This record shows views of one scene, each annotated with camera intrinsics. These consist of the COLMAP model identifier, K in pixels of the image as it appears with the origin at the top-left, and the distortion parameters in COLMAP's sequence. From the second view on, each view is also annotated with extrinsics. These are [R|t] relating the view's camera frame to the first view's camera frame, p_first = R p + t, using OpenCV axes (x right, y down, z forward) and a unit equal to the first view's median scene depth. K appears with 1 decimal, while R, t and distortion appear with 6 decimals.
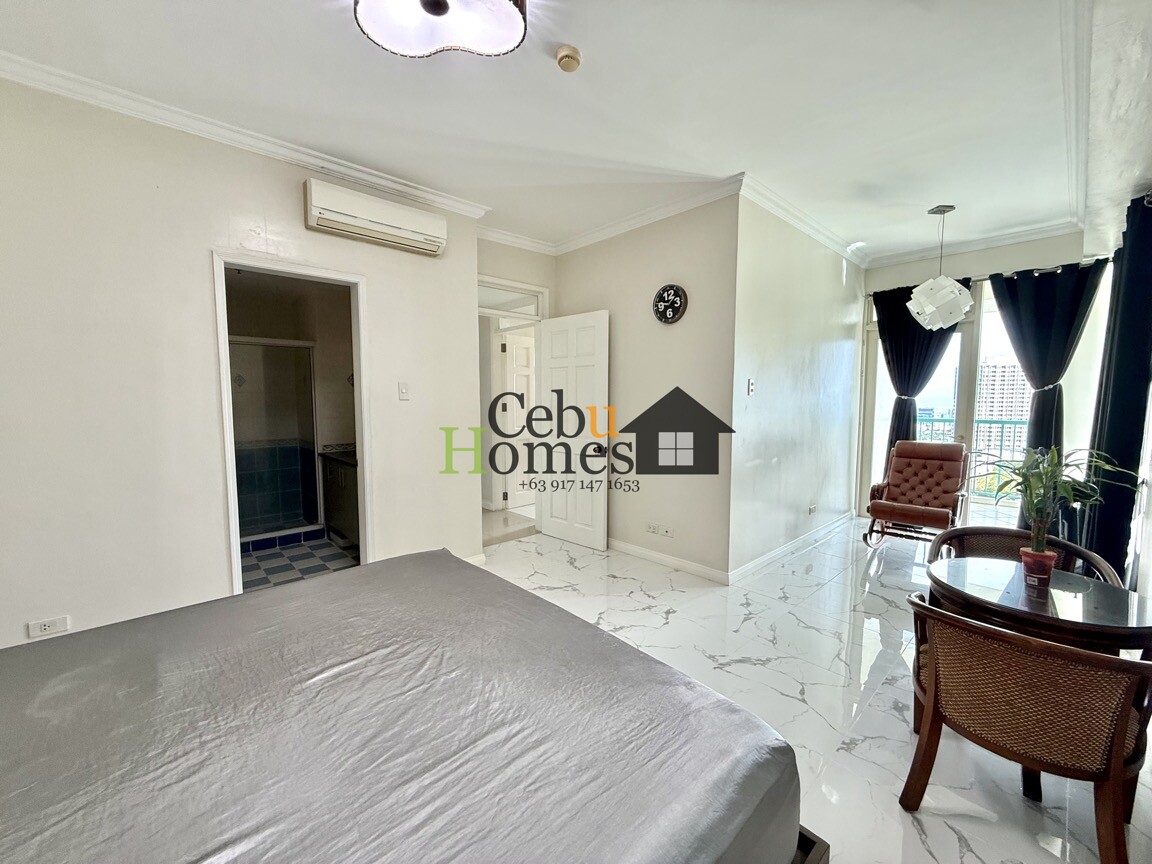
lens RADIAL K [[460.2, 0, 575.9], [0, 460.2, 433.6], [0, 0, 1]] dist [-0.000858, -0.000323]
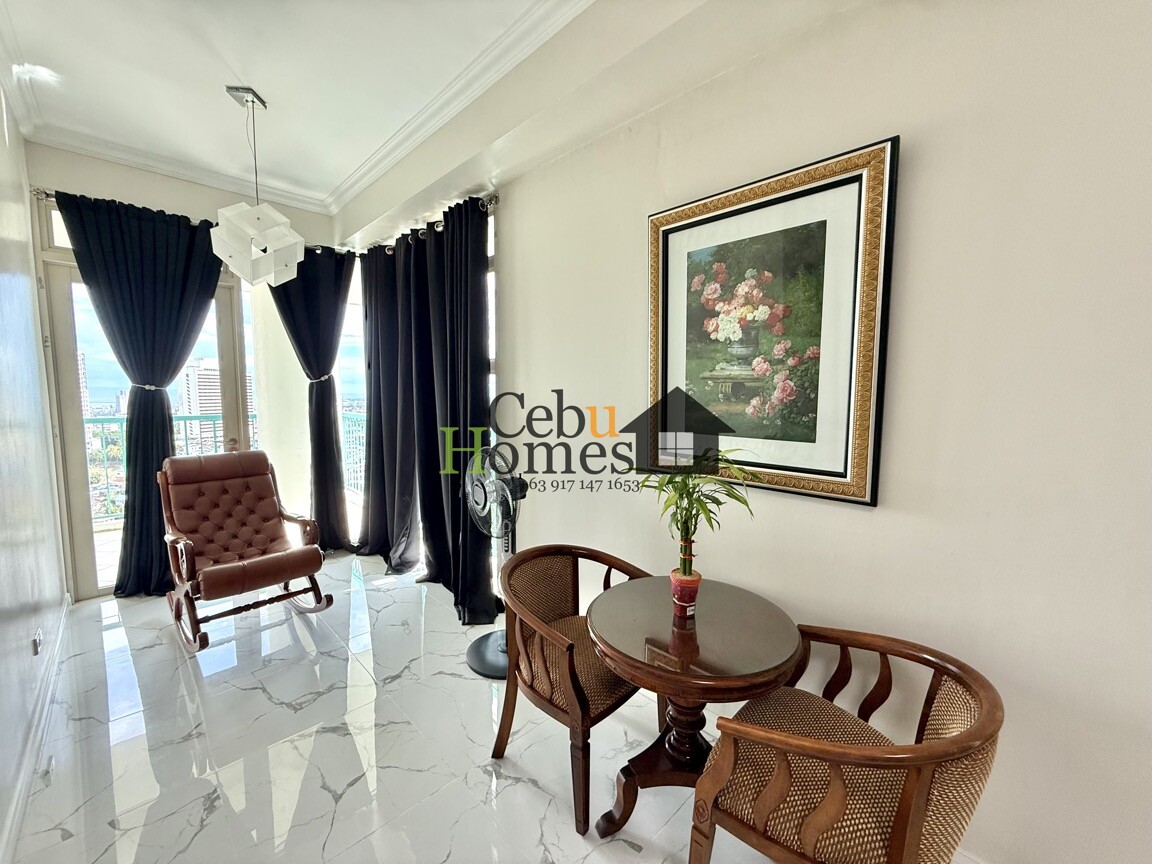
lens RADIAL K [[460.2, 0, 576.6], [0, 460.2, 432.9], [0, 0, 1]] dist [-0.000858, -0.000323]
pose [[-0.013113, -0.083268, 0.996441, 0.090905], [0.079267, 0.993304, 0.084049, -0.027143], [-0.996767, 0.080087, -0.006425, 0.486520]]
